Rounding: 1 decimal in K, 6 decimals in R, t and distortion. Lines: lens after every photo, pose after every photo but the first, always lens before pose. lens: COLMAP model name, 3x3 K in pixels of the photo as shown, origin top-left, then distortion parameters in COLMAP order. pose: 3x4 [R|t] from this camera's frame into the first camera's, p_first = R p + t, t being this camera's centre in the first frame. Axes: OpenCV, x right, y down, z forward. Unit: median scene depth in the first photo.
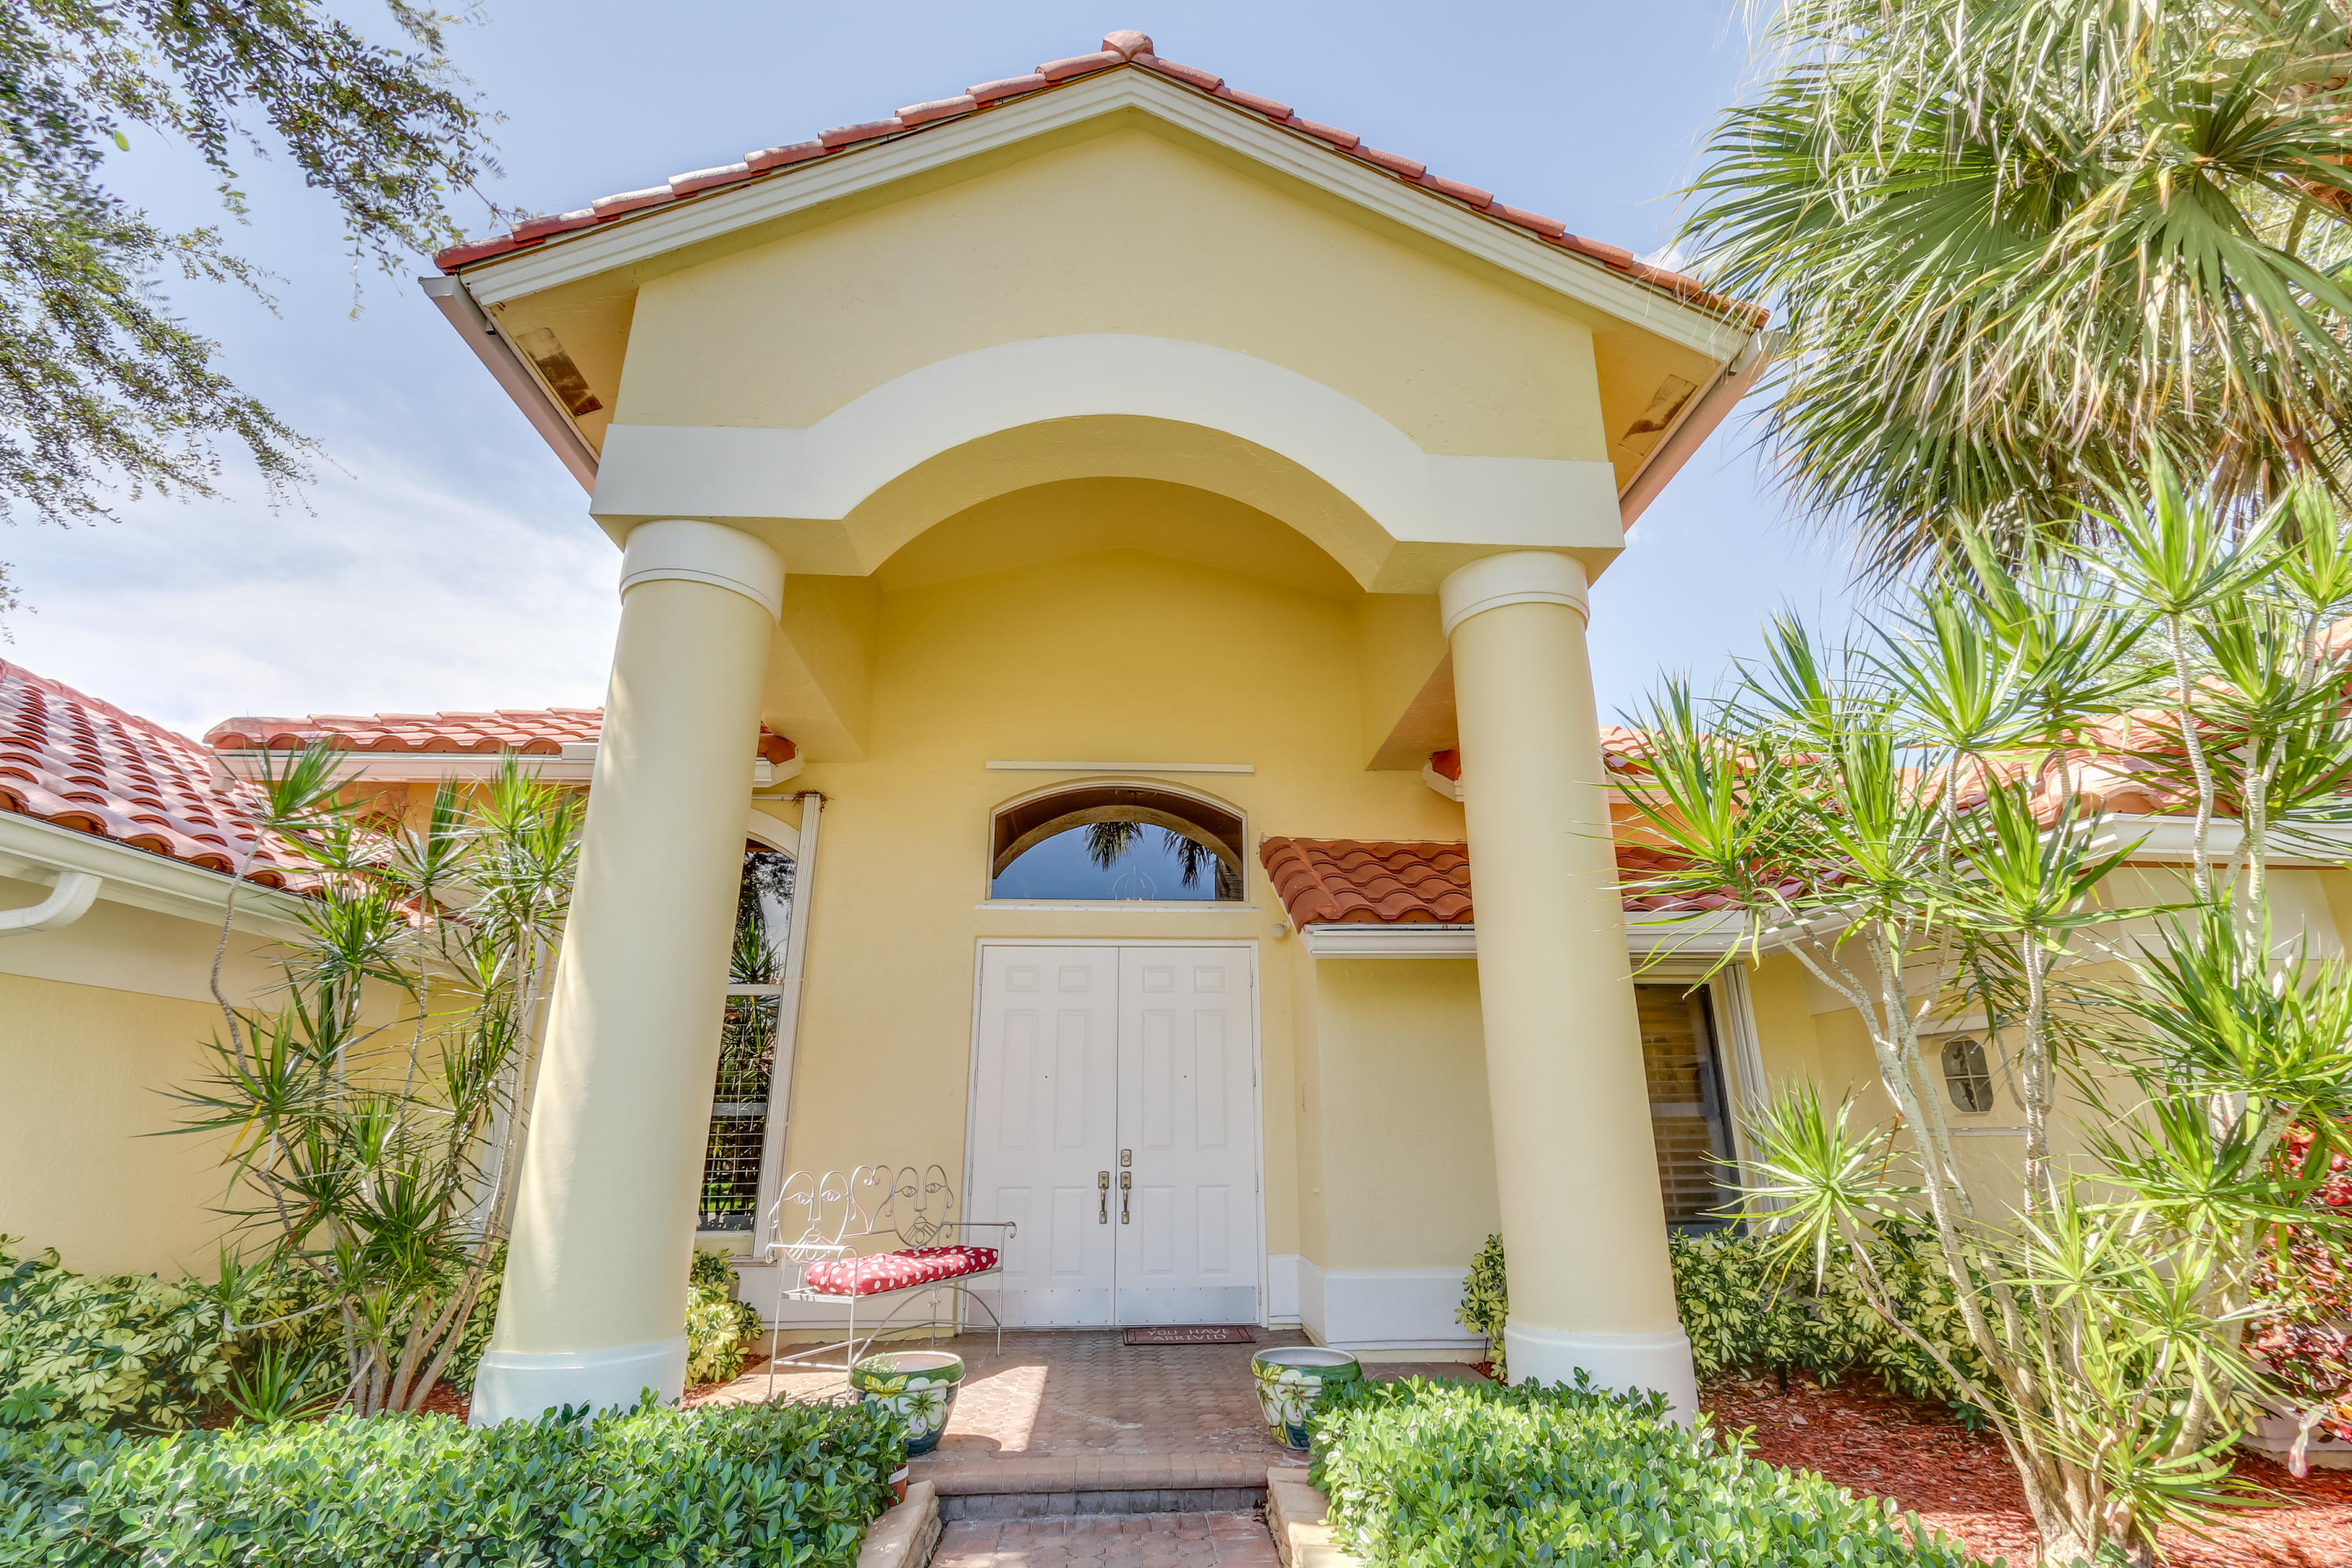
lens RADIAL K [[1061.2, 0, 1182.7], [0, 1061.2, 792.8], [0, 0, 1]] dist [0.001368, 0.000712]
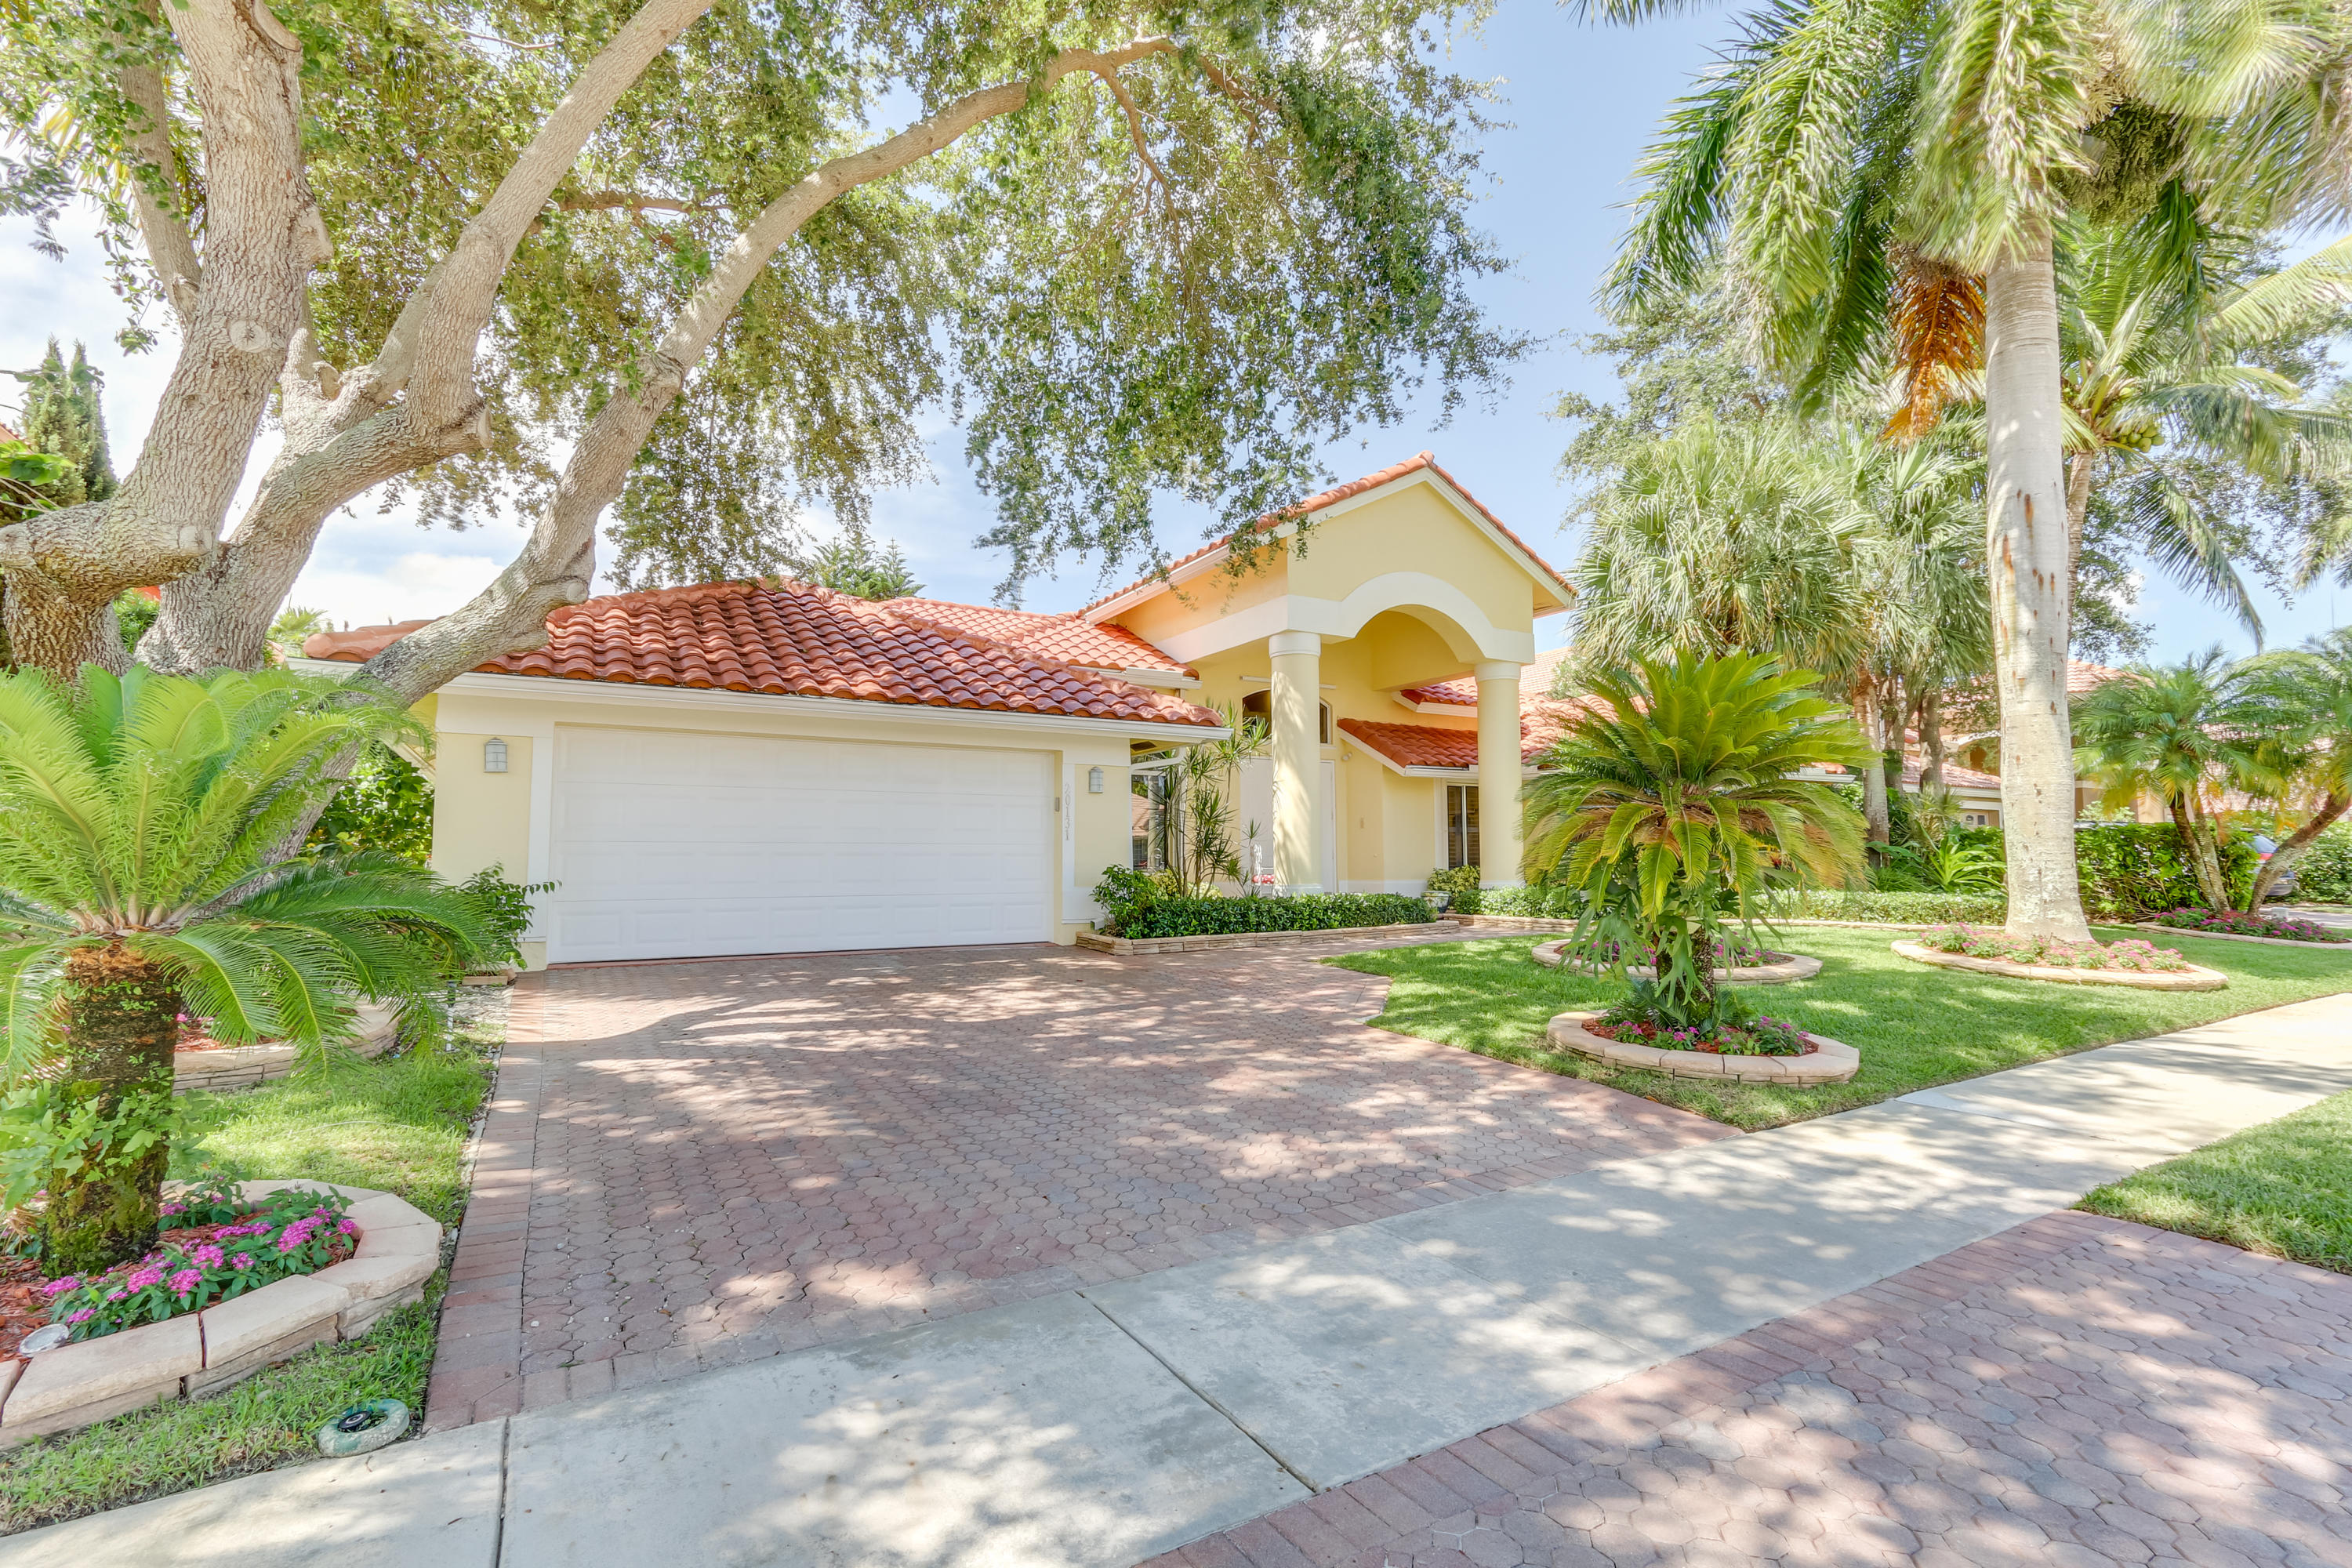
lens RADIAL K [[1063.5, 0, 1183.5], [0, 1063.5, 795.5], [0, 0, 1]] dist [-0.001907, 0.000096]
pose [[0.888337, 0.034673, 0.457881, -1.941805], [-0.152073, 0.963090, 0.222108, -0.385793], [-0.433279, -0.266938, 0.860821, -1.403886]]
